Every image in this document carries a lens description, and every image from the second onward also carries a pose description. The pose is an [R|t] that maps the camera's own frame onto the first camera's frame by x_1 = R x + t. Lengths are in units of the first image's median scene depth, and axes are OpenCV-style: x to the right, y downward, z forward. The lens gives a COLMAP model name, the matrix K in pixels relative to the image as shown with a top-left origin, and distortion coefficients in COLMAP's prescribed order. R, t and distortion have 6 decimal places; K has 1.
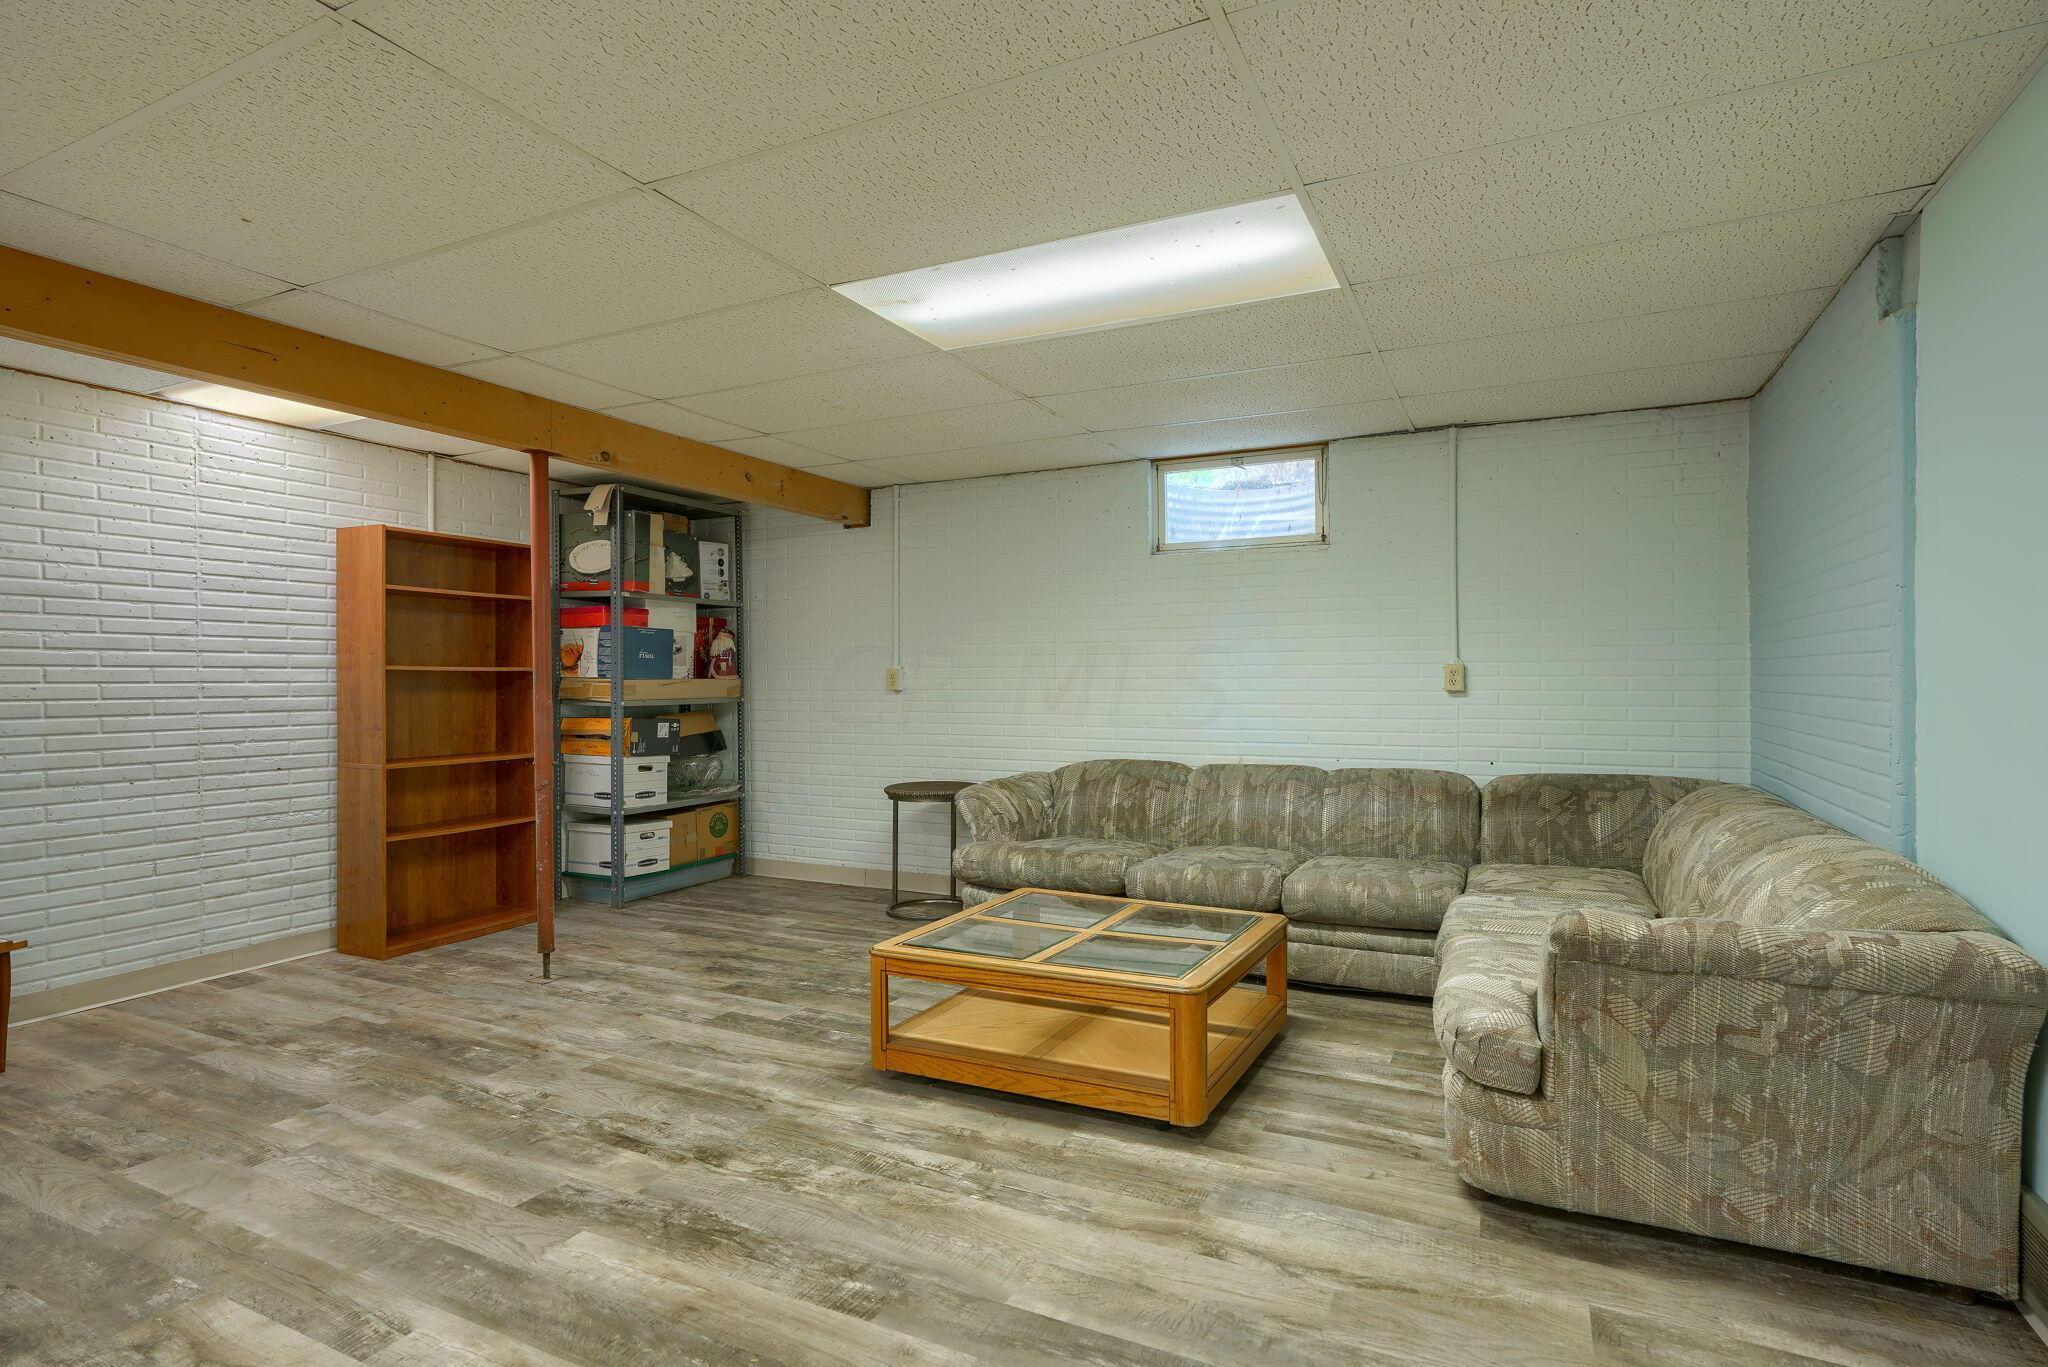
lens RADIAL K [[1063.1, 0, 1036.2], [0, 1063.1, 681.9], [0, 0, 1]] dist [-0.010806, 0.006127]
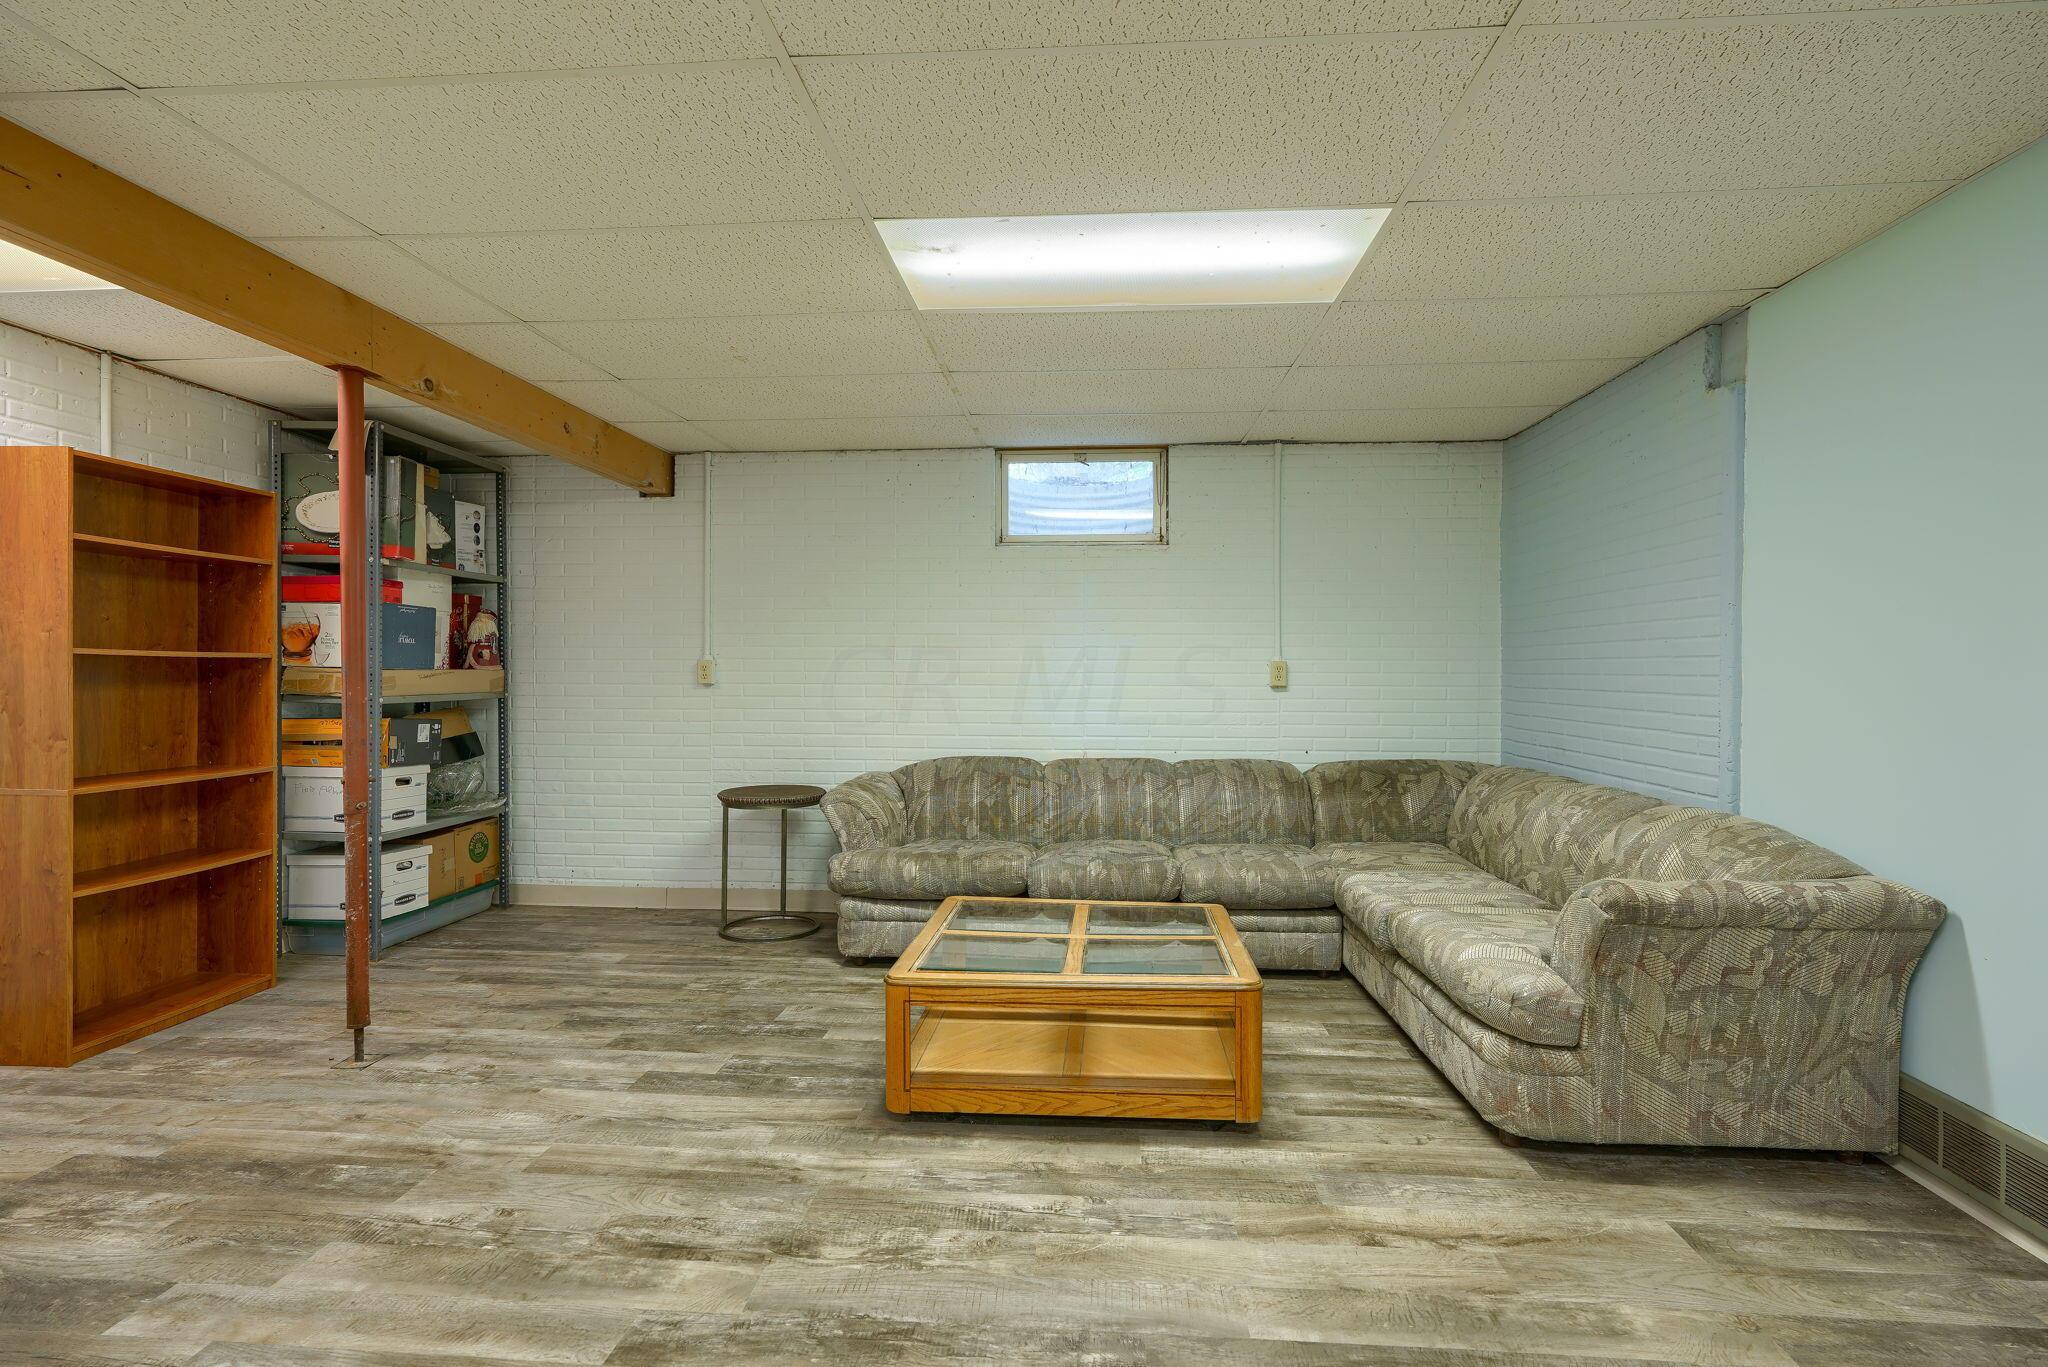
lens RADIAL K [[1063.1, 0, 1030.0], [0, 1063.1, 681.6], [0, 0, 1]] dist [-0.010806, 0.006127]
pose [[0.924187, 0.003335, 0.381927, -0.310199], [-0.005964, 0.999966, 0.005701, -0.001101], [-0.381895, -0.007546, 0.924175, 0.112701]]
